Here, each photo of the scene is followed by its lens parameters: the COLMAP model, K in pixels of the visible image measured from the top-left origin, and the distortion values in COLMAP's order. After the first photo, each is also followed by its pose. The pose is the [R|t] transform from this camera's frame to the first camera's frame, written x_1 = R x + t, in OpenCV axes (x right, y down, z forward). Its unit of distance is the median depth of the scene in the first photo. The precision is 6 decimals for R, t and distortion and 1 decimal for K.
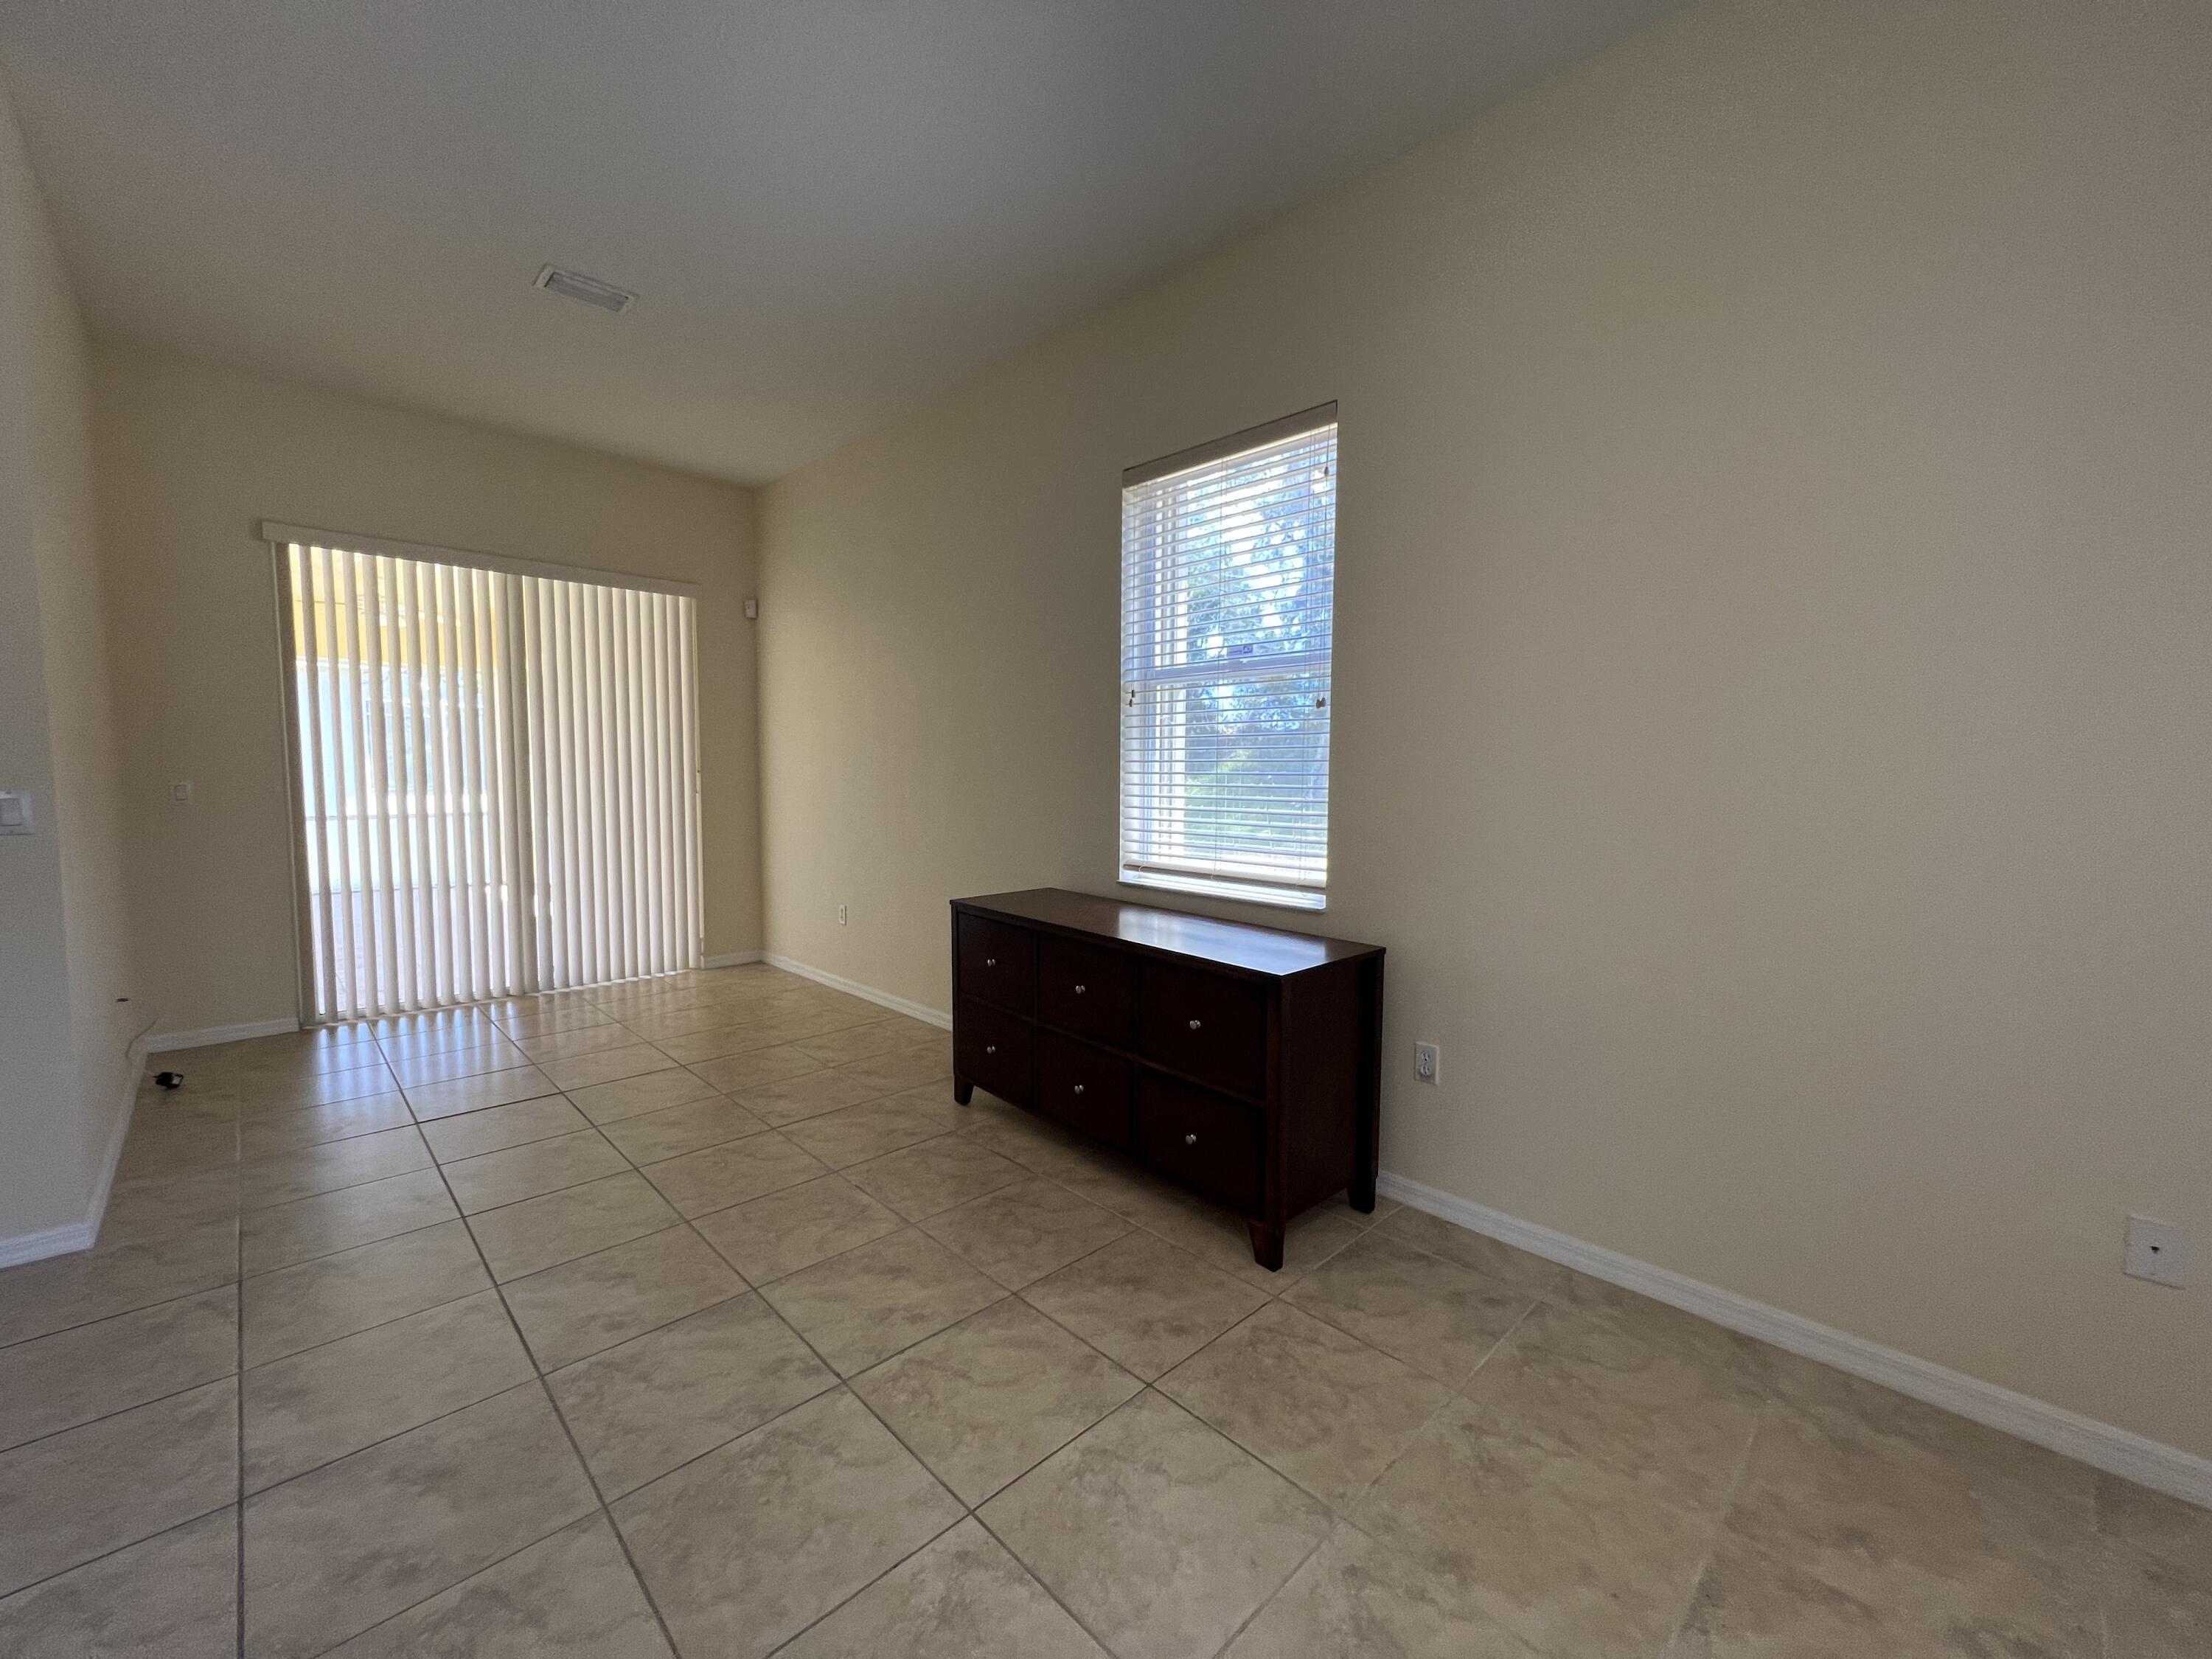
lens RADIAL K [[881.0, 0, 1100.8], [0, 881.0, 835.3], [0, 0, 1]] dist [-0.001673, 0.000134]
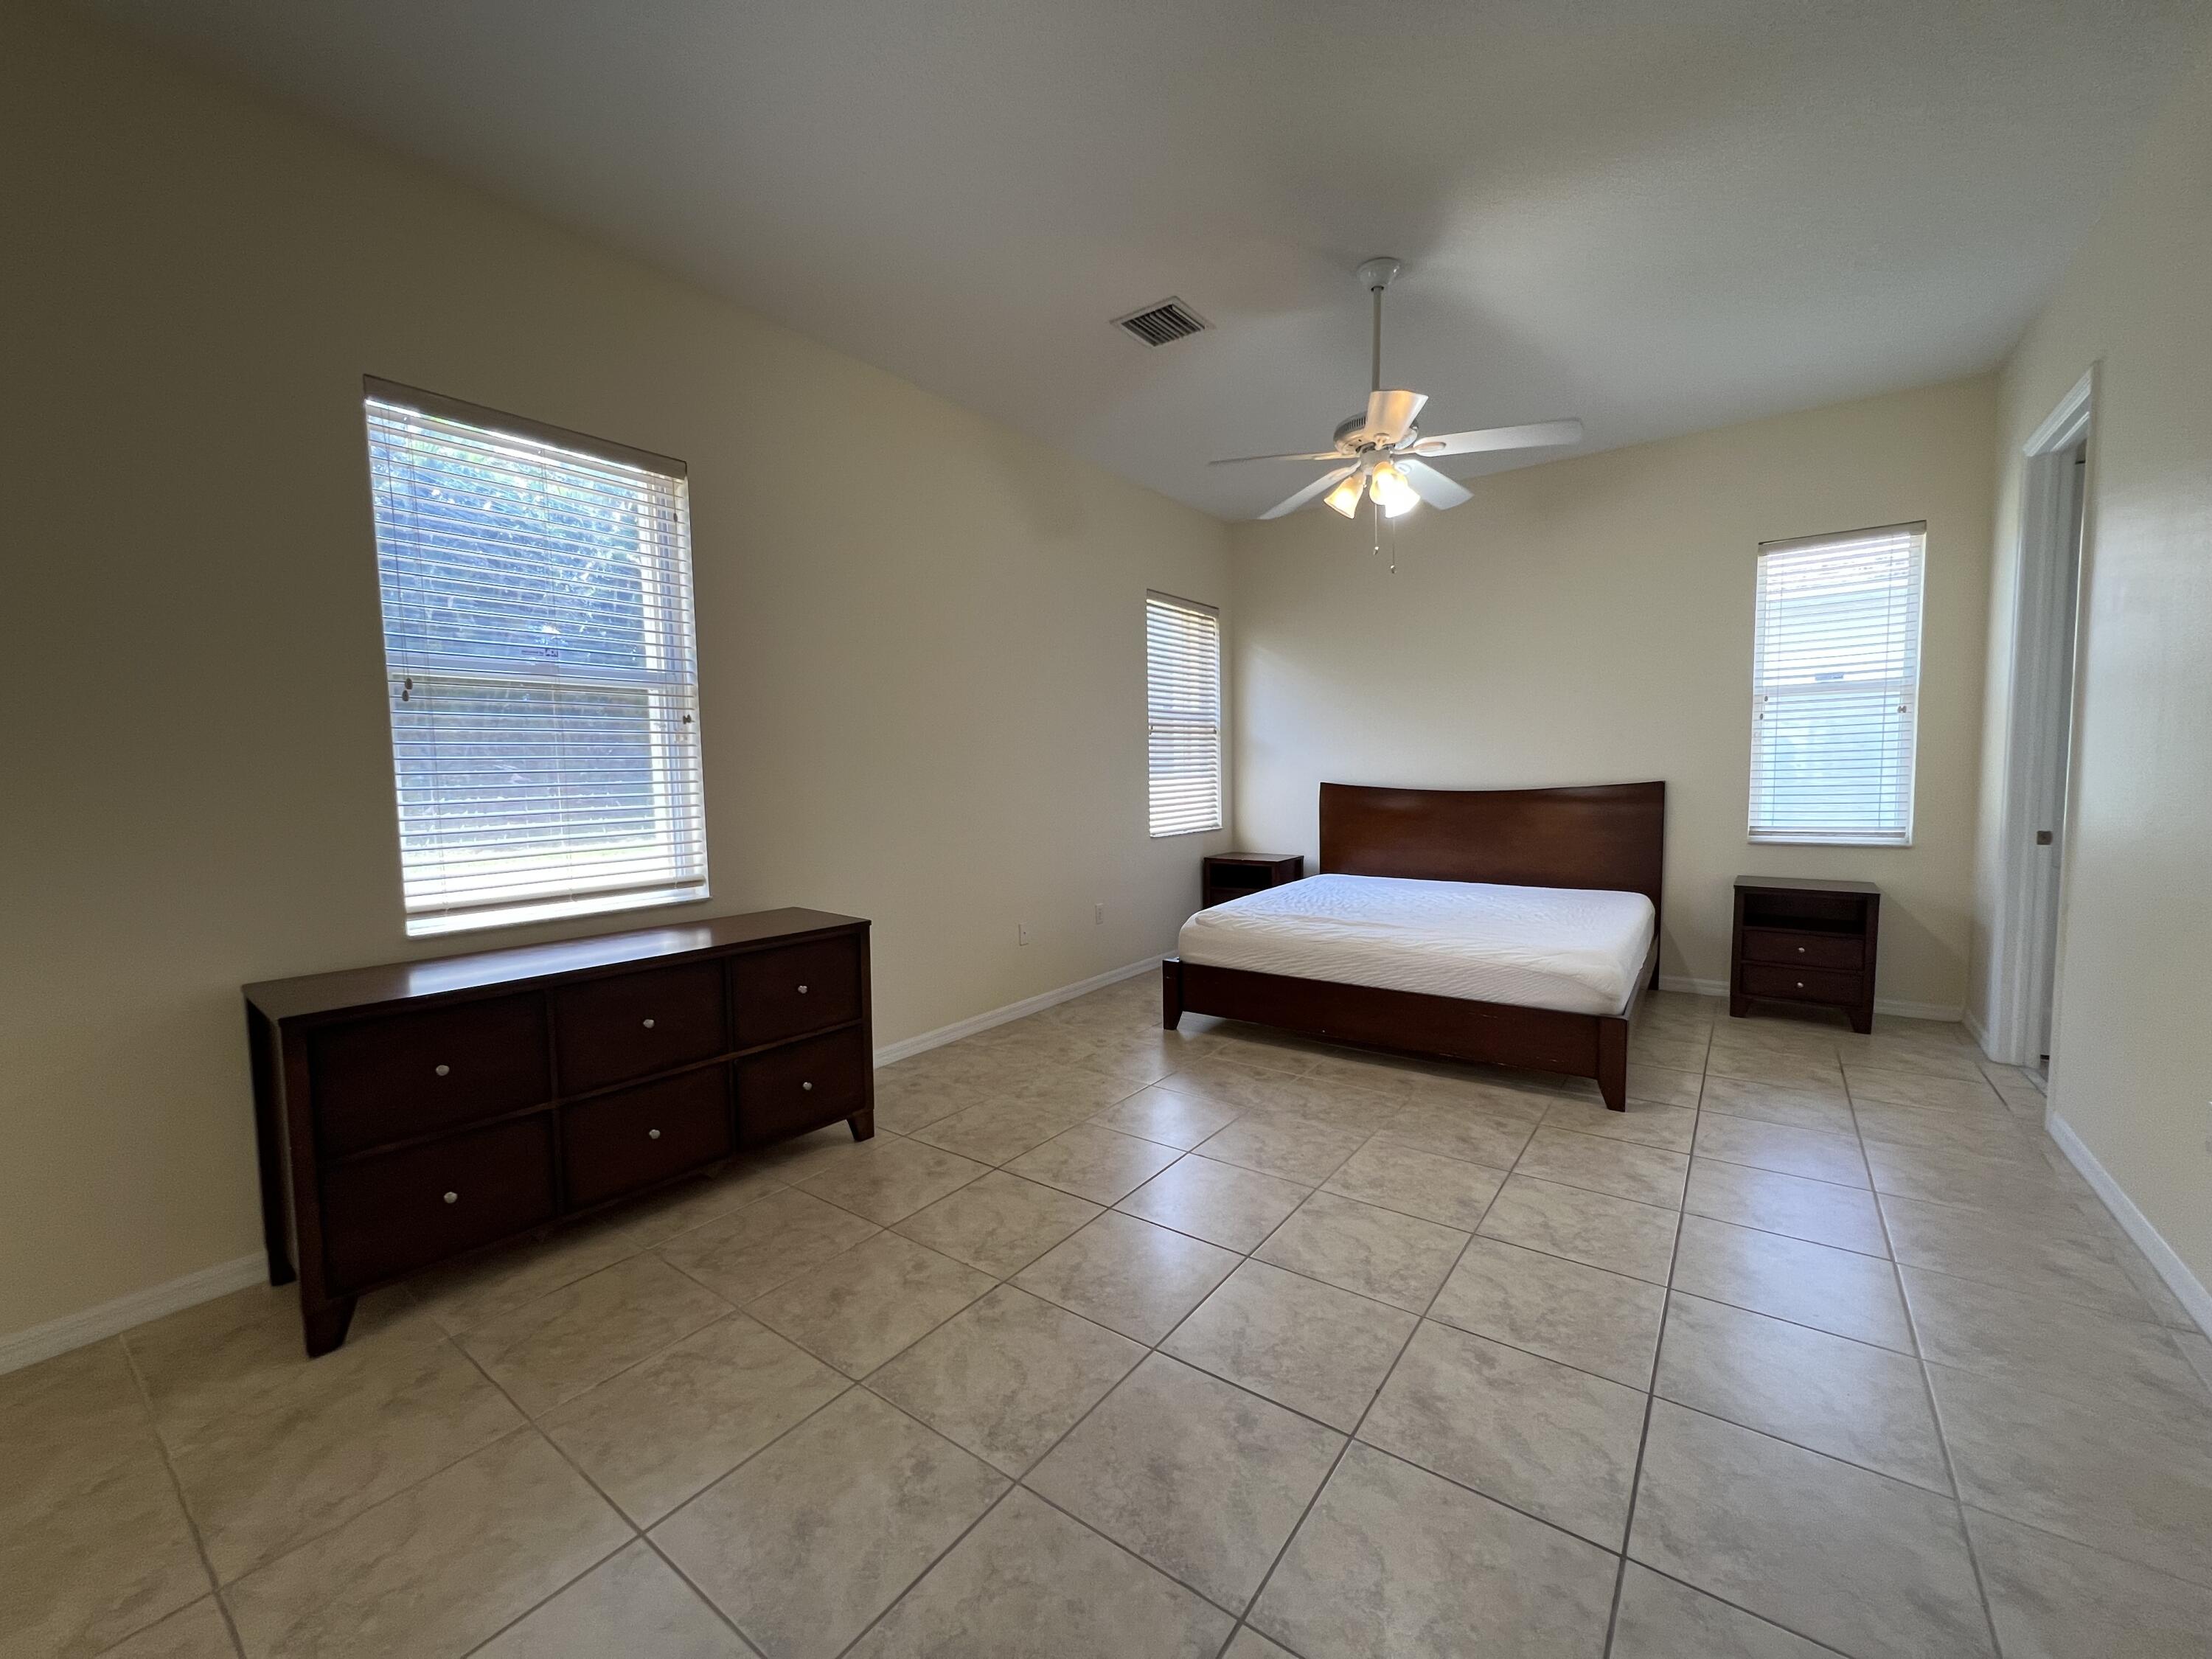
lens RADIAL K [[881.0, 0, 1100.8], [0, 881.0, 835.3], [0, 0, 1]] dist [-0.001673, 0.000134]
pose [[-0.157264, -0.078881, 0.984401, -1.247587], [0.090732, 0.991435, 0.093939, -0.076862], [-0.983380, 0.104090, -0.148760, 0.843200]]
